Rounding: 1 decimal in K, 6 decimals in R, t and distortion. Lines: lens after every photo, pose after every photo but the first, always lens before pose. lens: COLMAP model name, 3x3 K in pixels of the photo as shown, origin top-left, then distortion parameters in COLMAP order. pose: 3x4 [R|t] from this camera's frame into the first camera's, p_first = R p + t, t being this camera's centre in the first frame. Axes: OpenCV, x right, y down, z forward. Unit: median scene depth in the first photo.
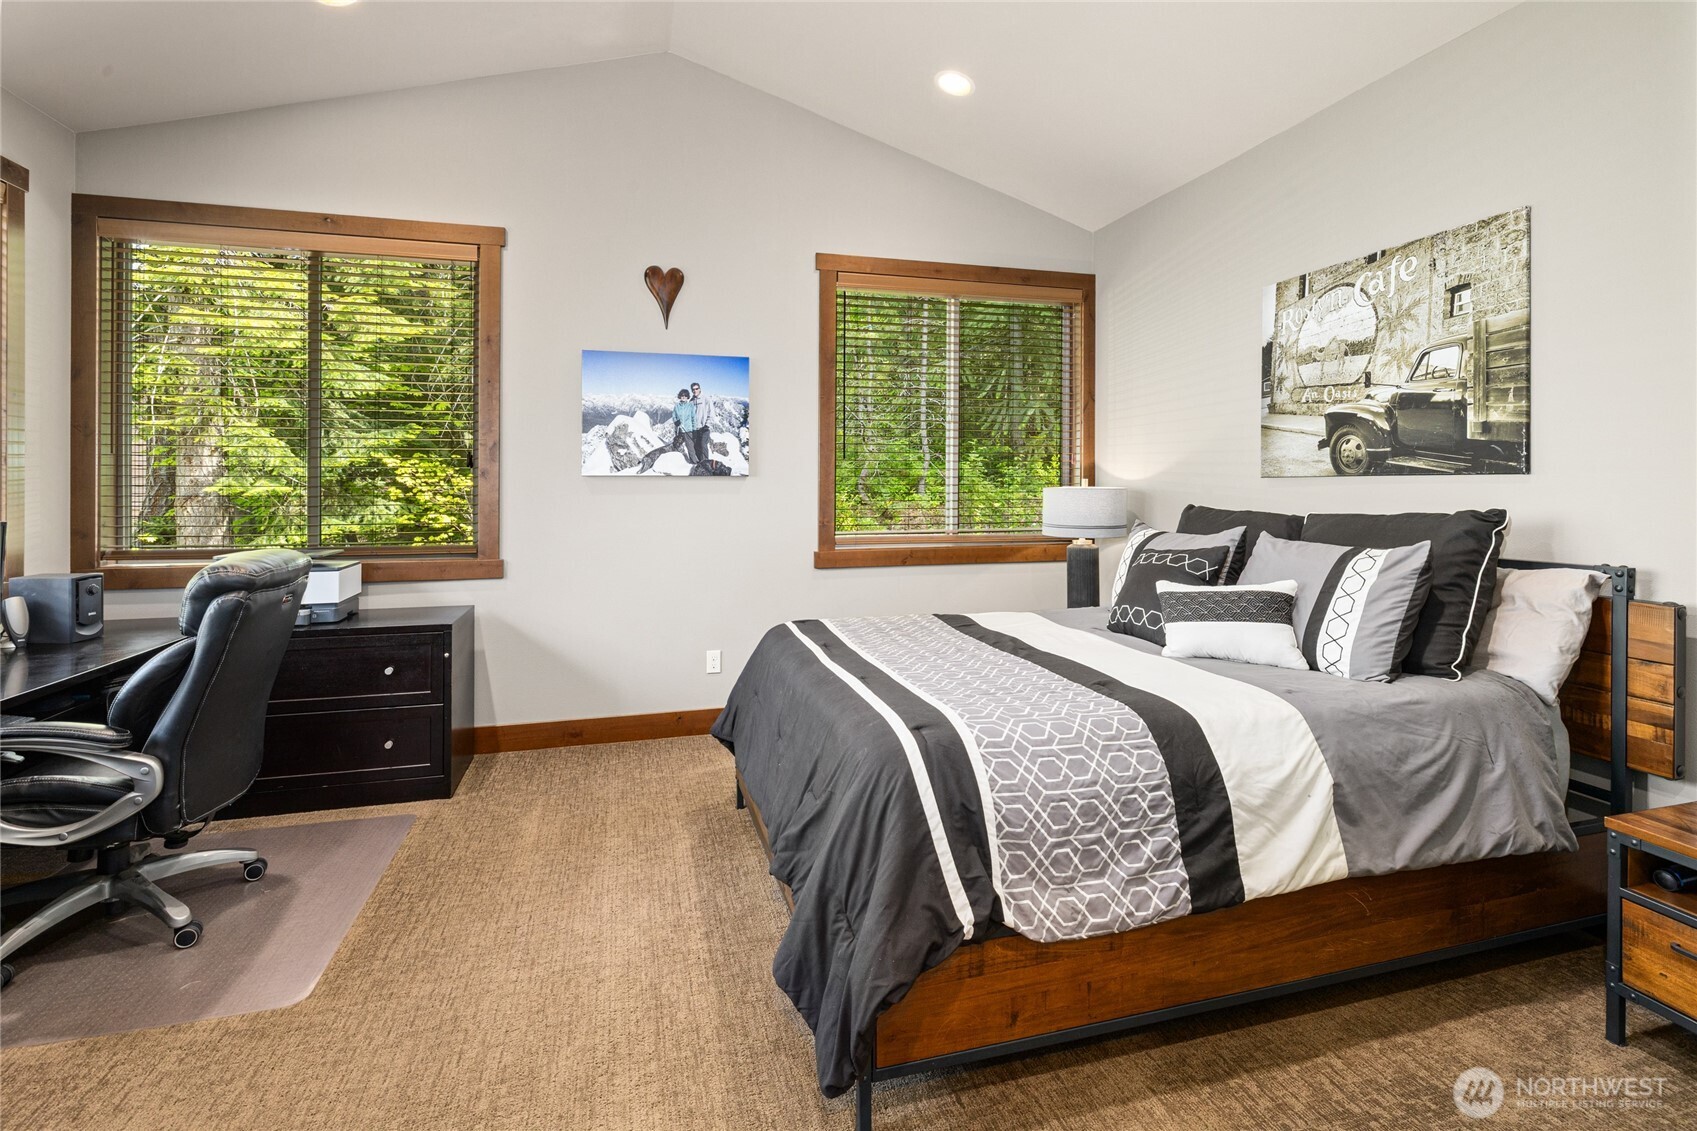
lens RADIAL K [[783.8, 0, 853.4], [0, 783.8, 486.8], [0, 0, 1]] dist [-0.005540, -0.000851]
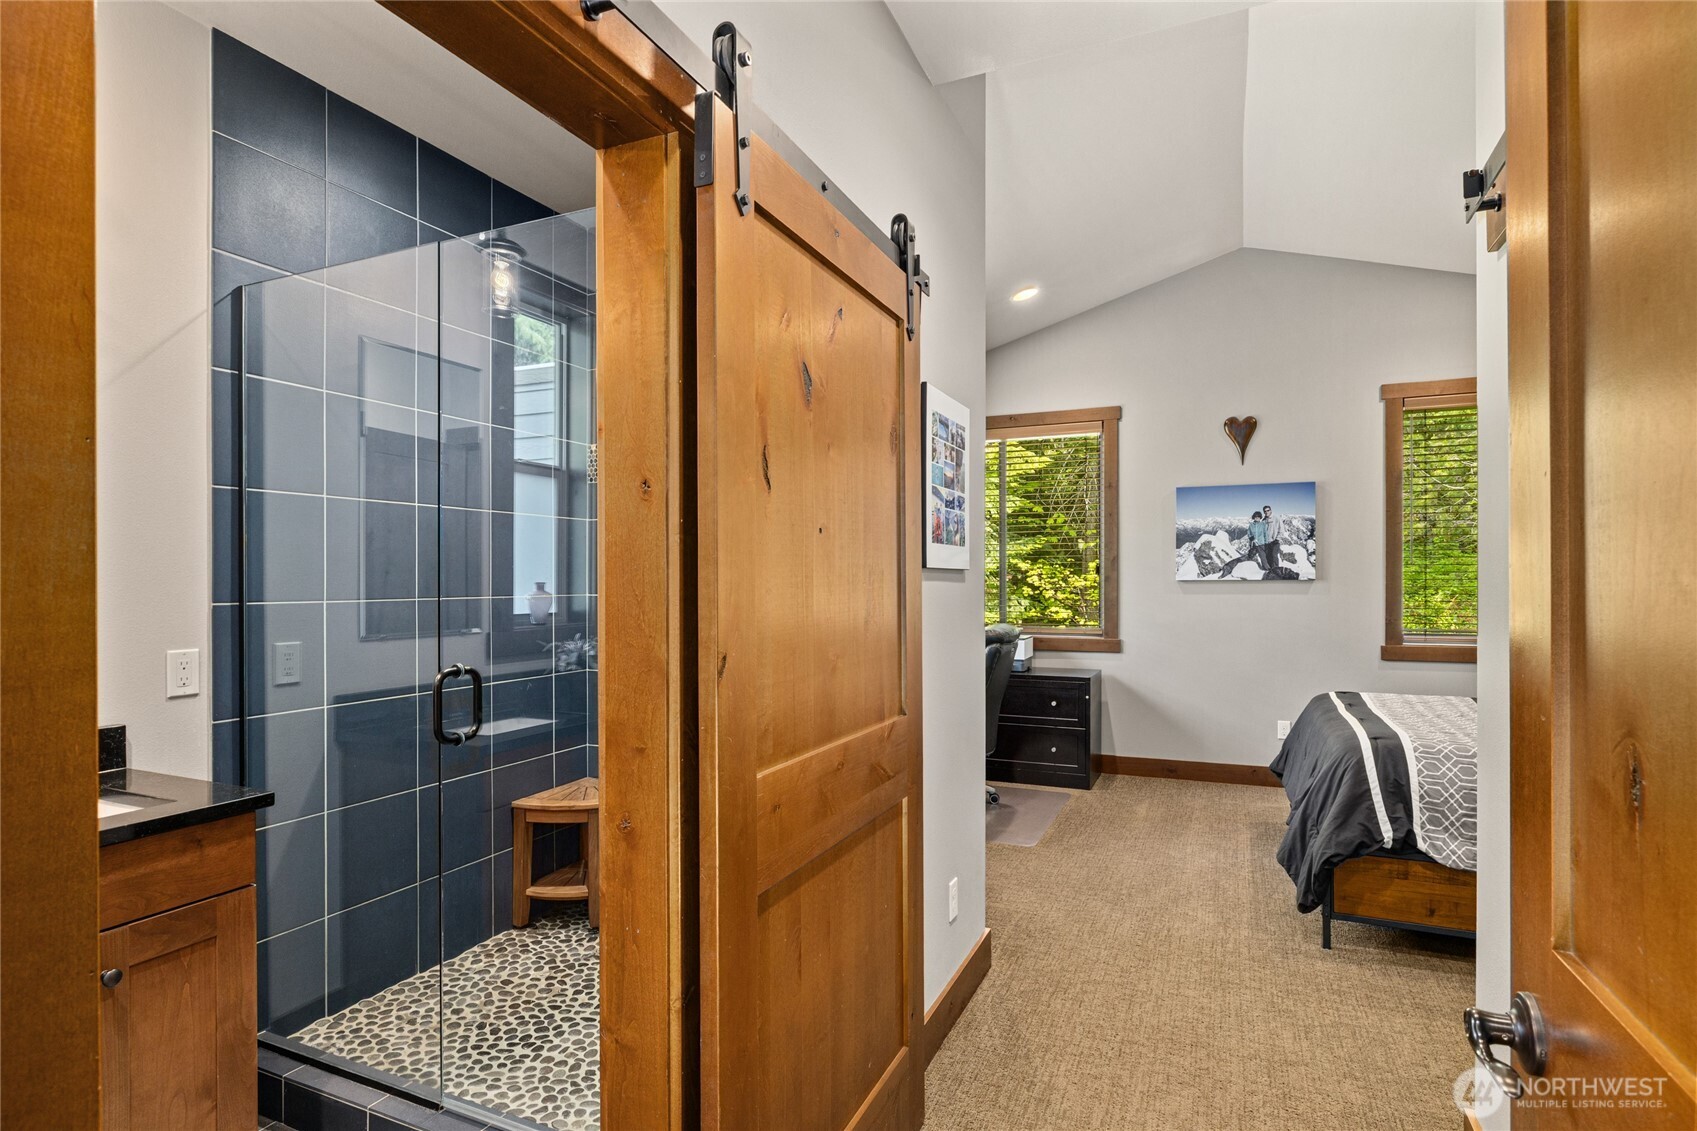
lens RADIAL K [[879.7, 0, 846.5], [0, 879.7, 576.1], [0, 0, 1]] dist [-0.000106, -0.002197]
pose [[0.765532, -0.004679, -0.643380, 0.214612], [0.000030, 0.999974, -0.007237, -0.011470], [0.643397, 0.005521, 0.765513, -0.581208]]
